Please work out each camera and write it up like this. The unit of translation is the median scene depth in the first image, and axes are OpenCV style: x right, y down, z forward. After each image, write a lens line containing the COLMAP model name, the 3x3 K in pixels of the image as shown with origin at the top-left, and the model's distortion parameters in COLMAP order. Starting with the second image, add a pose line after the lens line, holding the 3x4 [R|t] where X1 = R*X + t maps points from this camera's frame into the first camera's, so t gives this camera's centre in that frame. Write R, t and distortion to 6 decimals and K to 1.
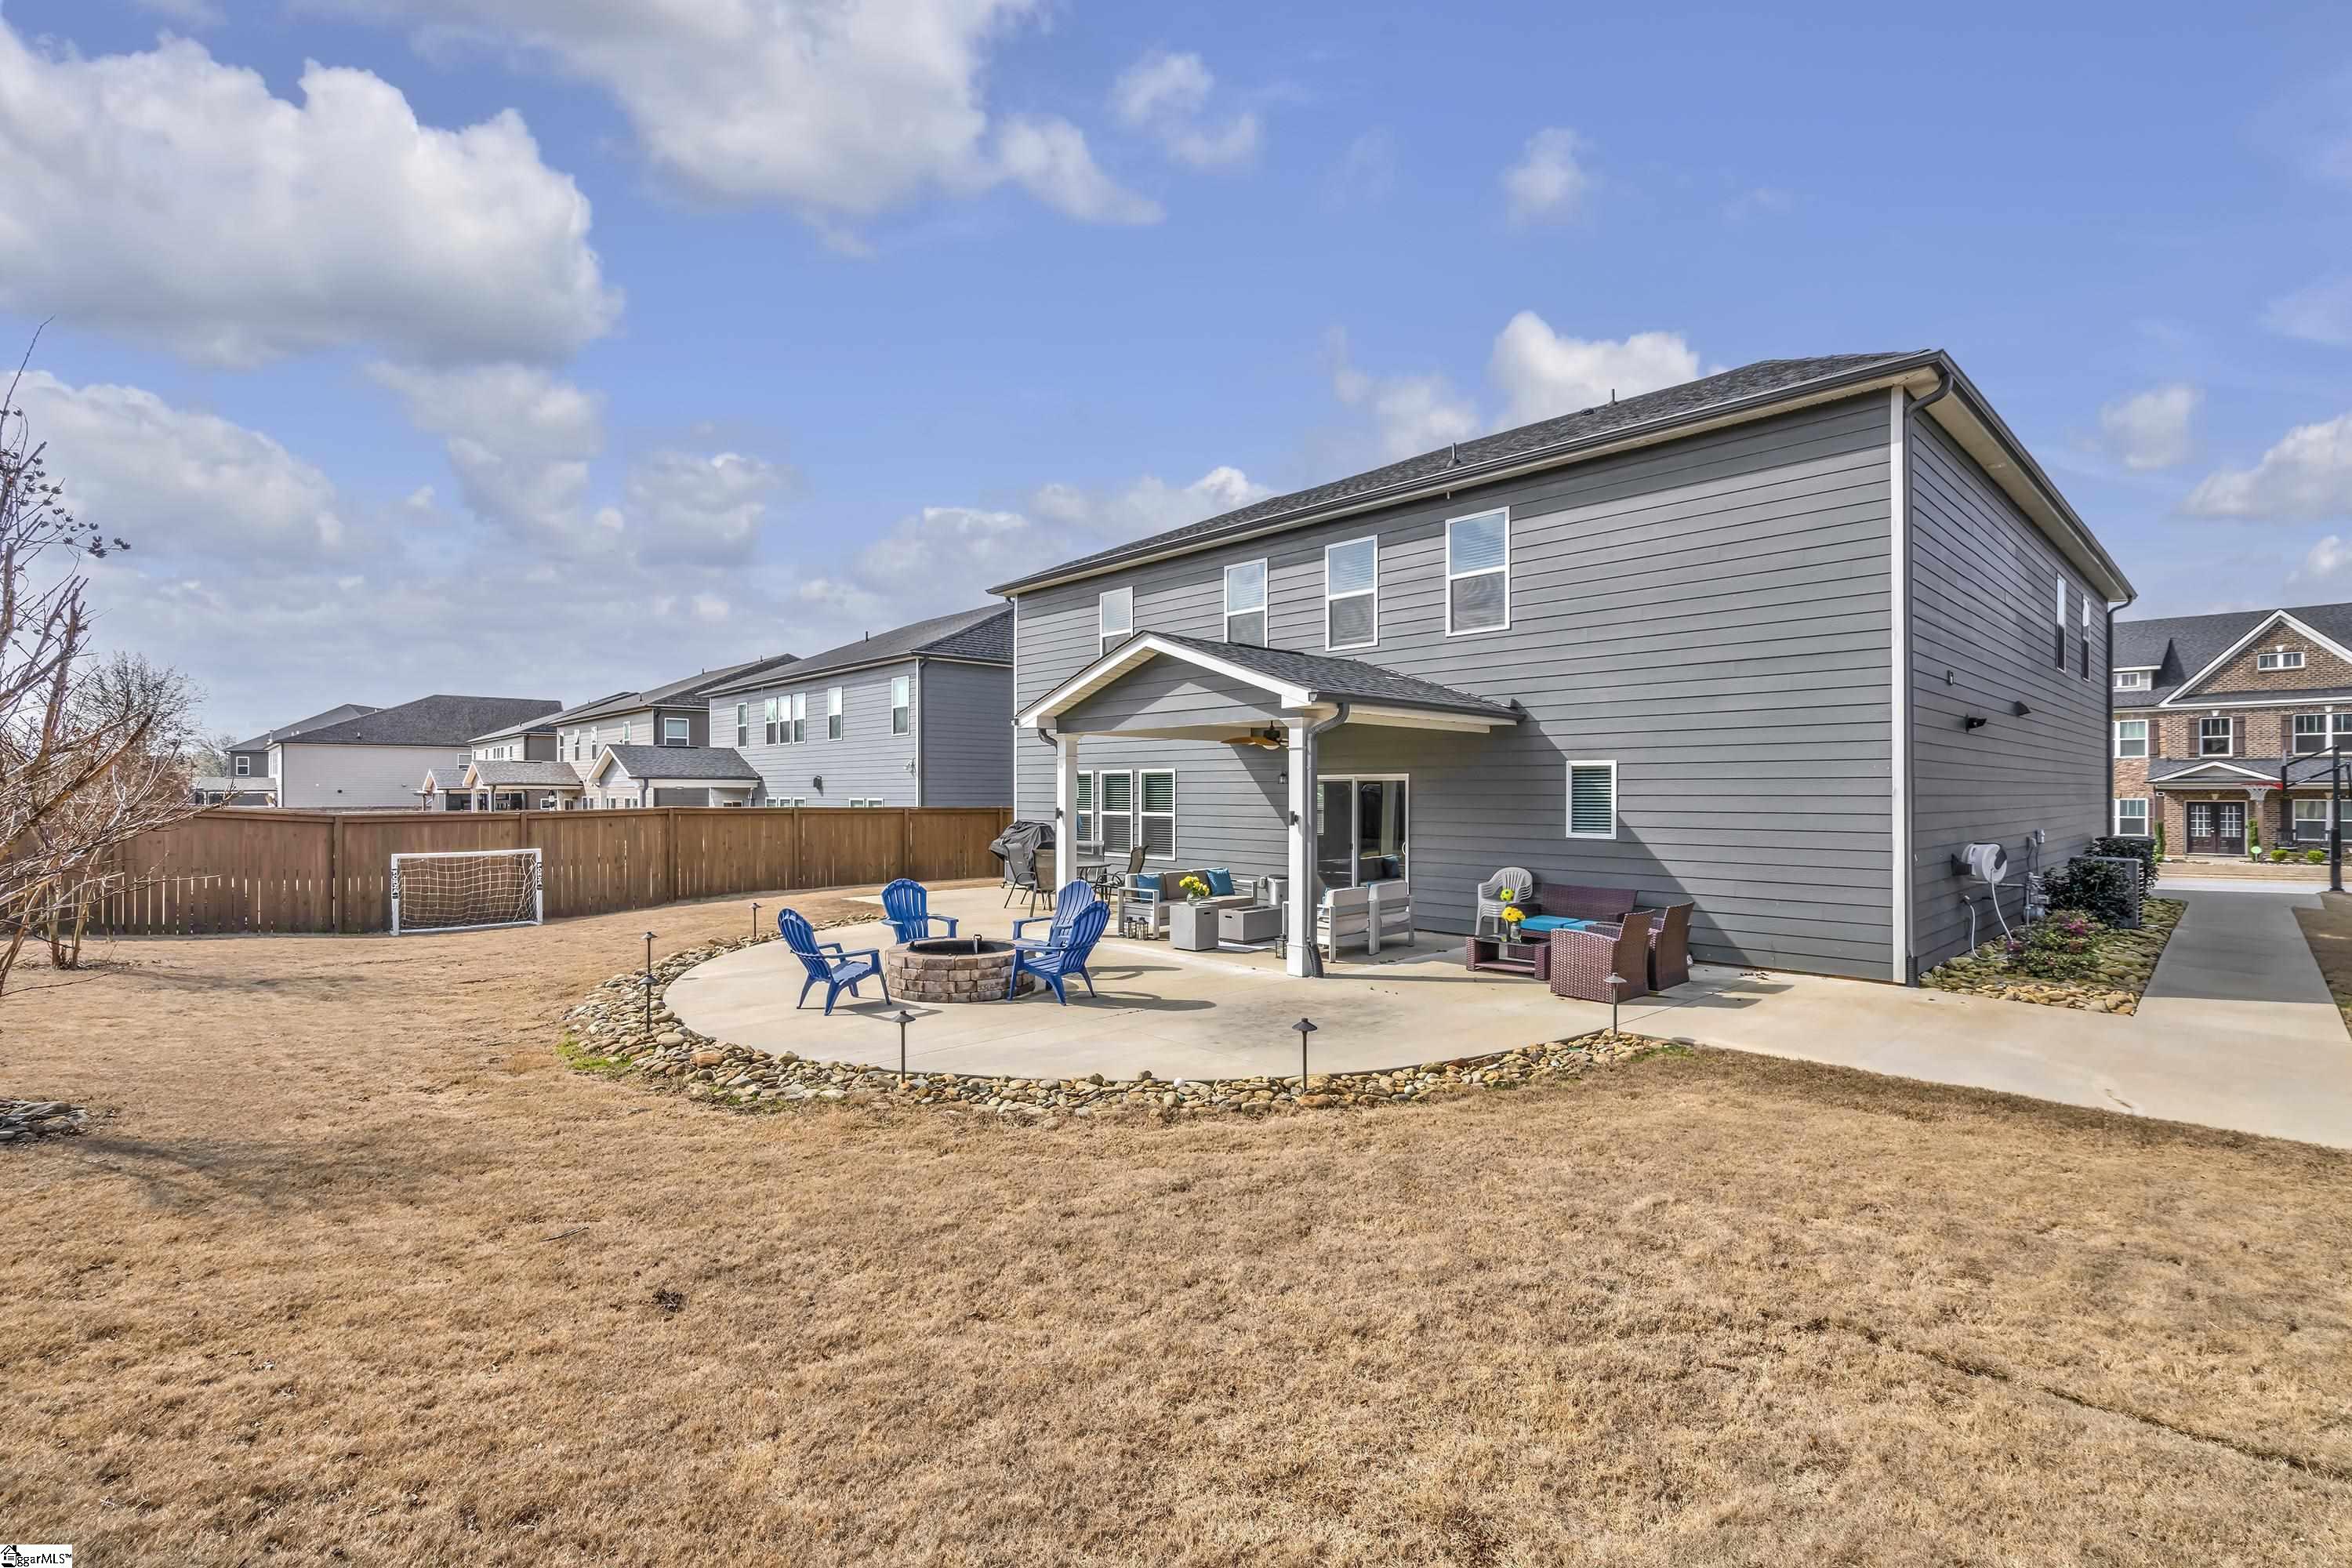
lens RADIAL K [[1061.1, 0, 1189.3], [0, 1061.1, 787.9], [0, 0, 1]] dist [0.001044, 0.001352]
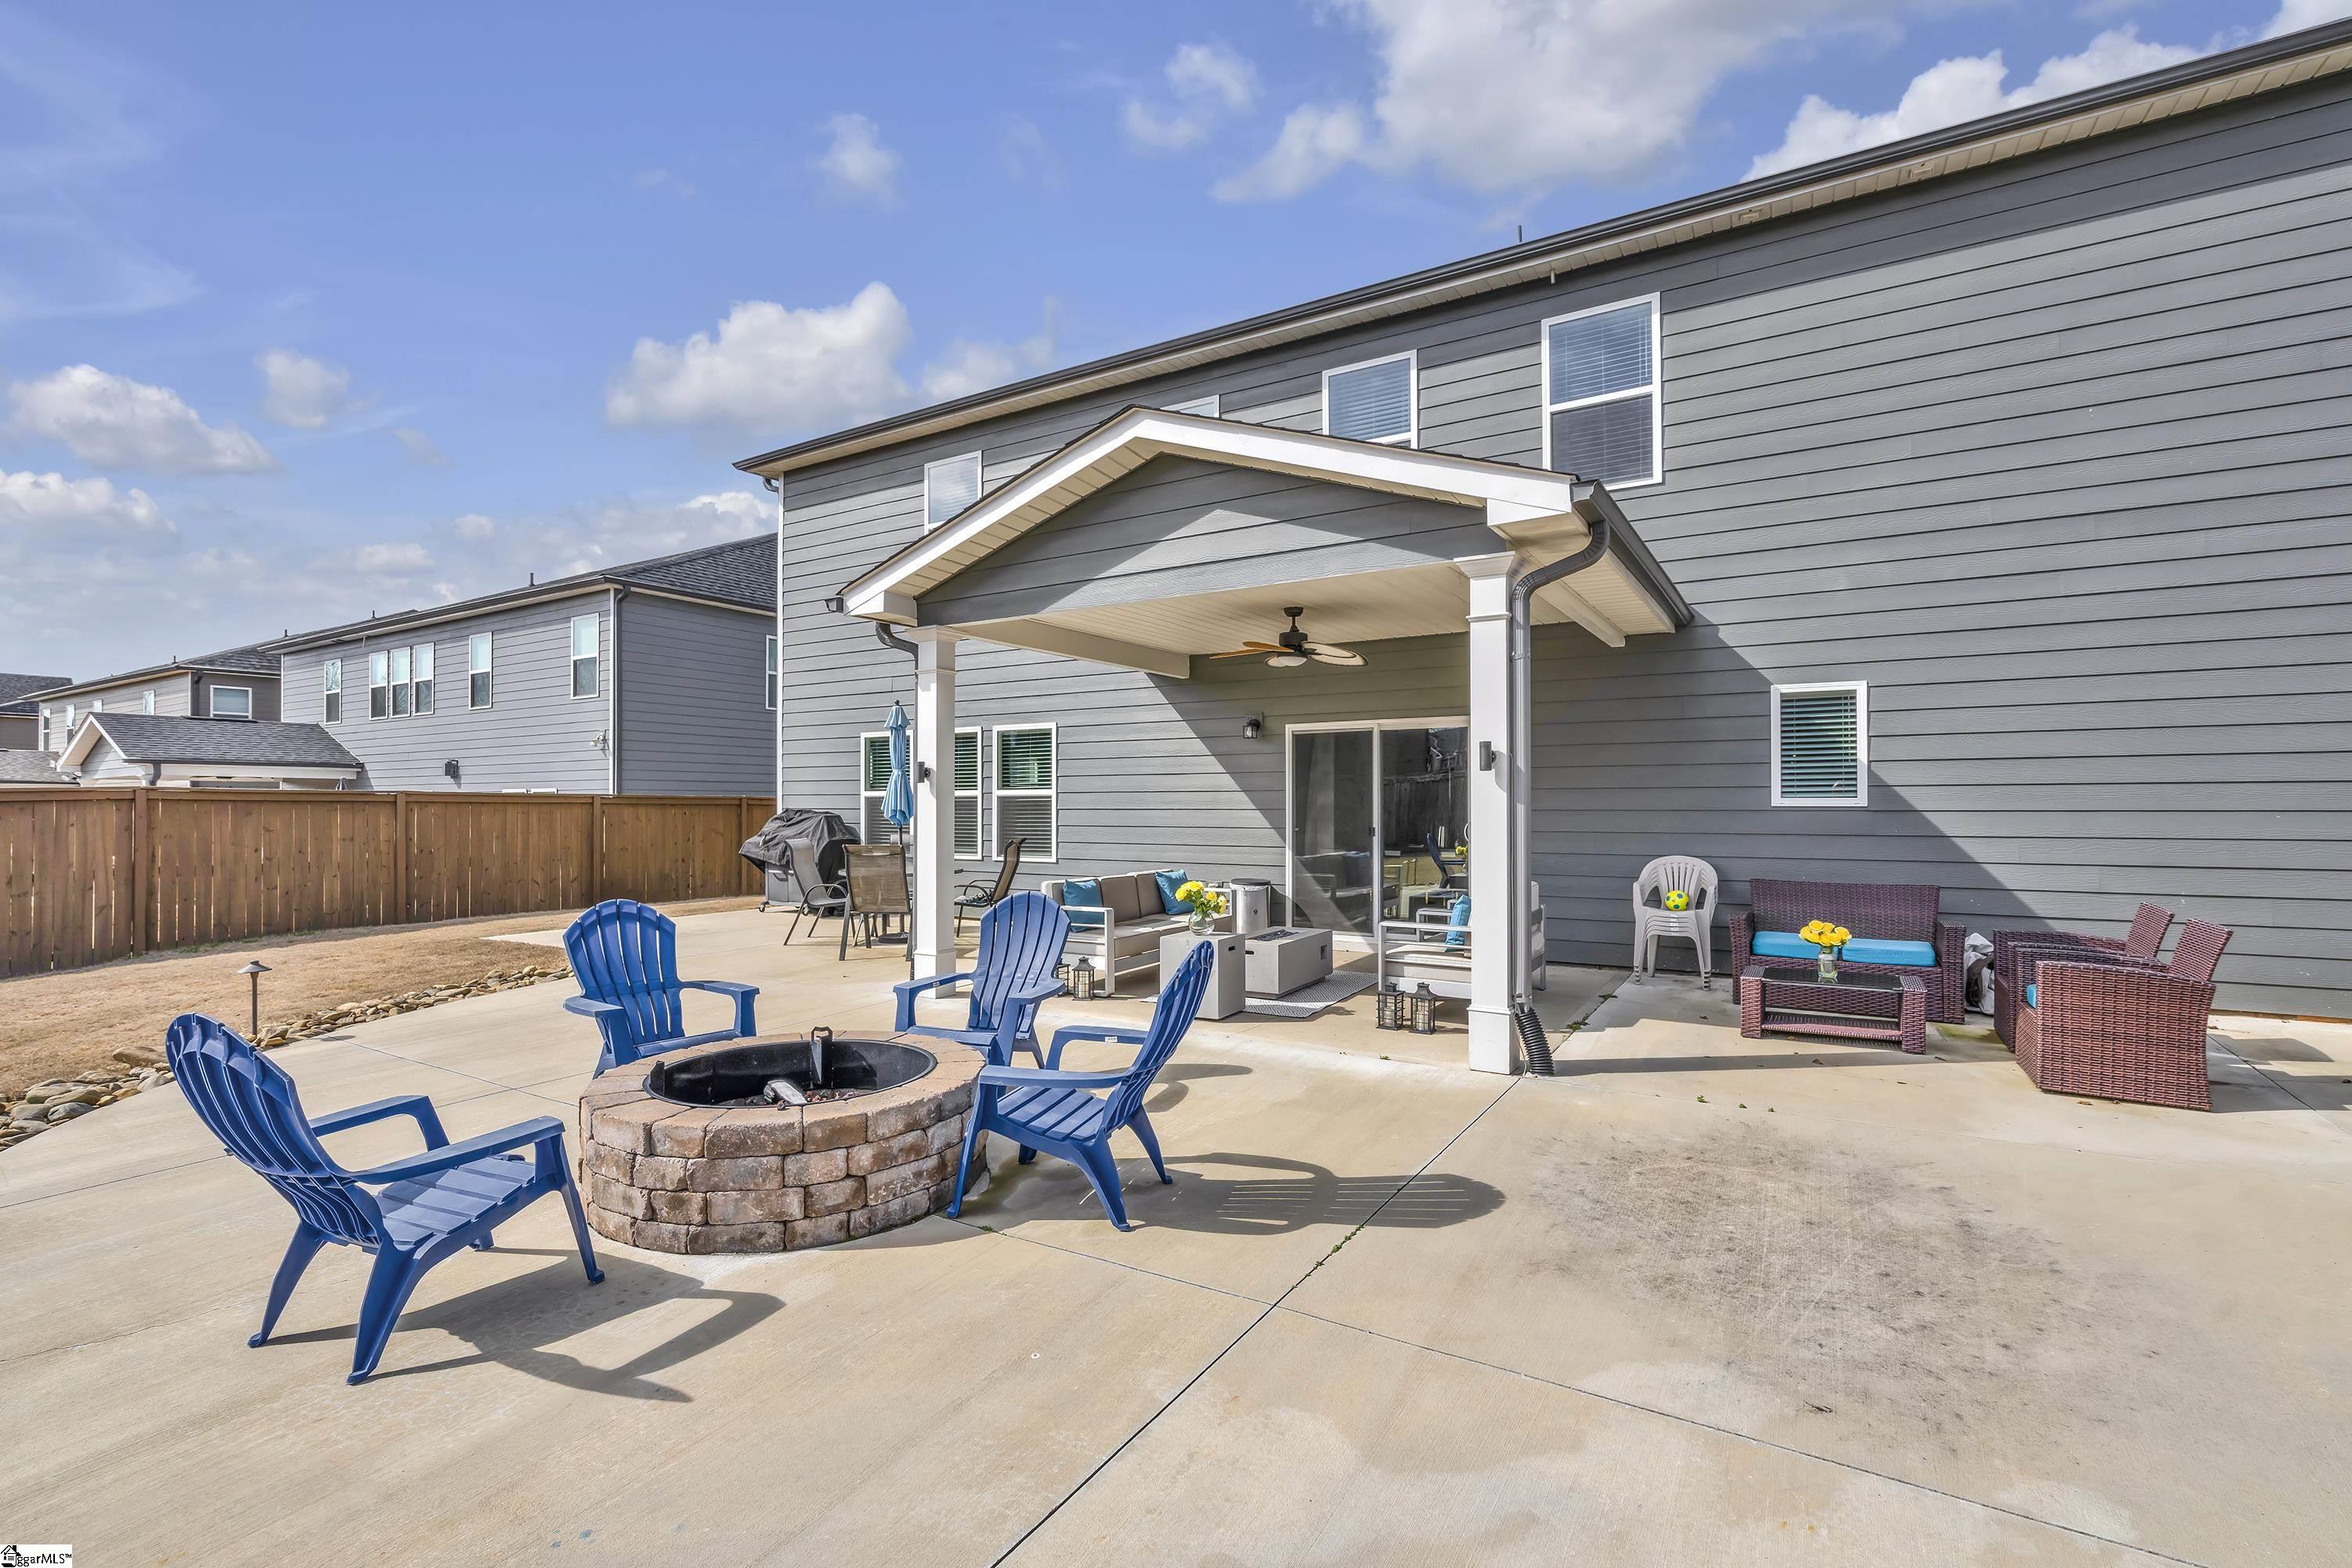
lens RADIAL K [[1061.1, 0, 1189.3], [0, 1061.1, 787.9], [0, 0, 1]] dist [0.001044, 0.001352]
pose [[0.966574, 0.000034, 0.256387, -0.110179], [0.002981, 0.999931, -0.011373, 0.032378], [-0.256369, 0.011757, 0.966507, 0.368264]]
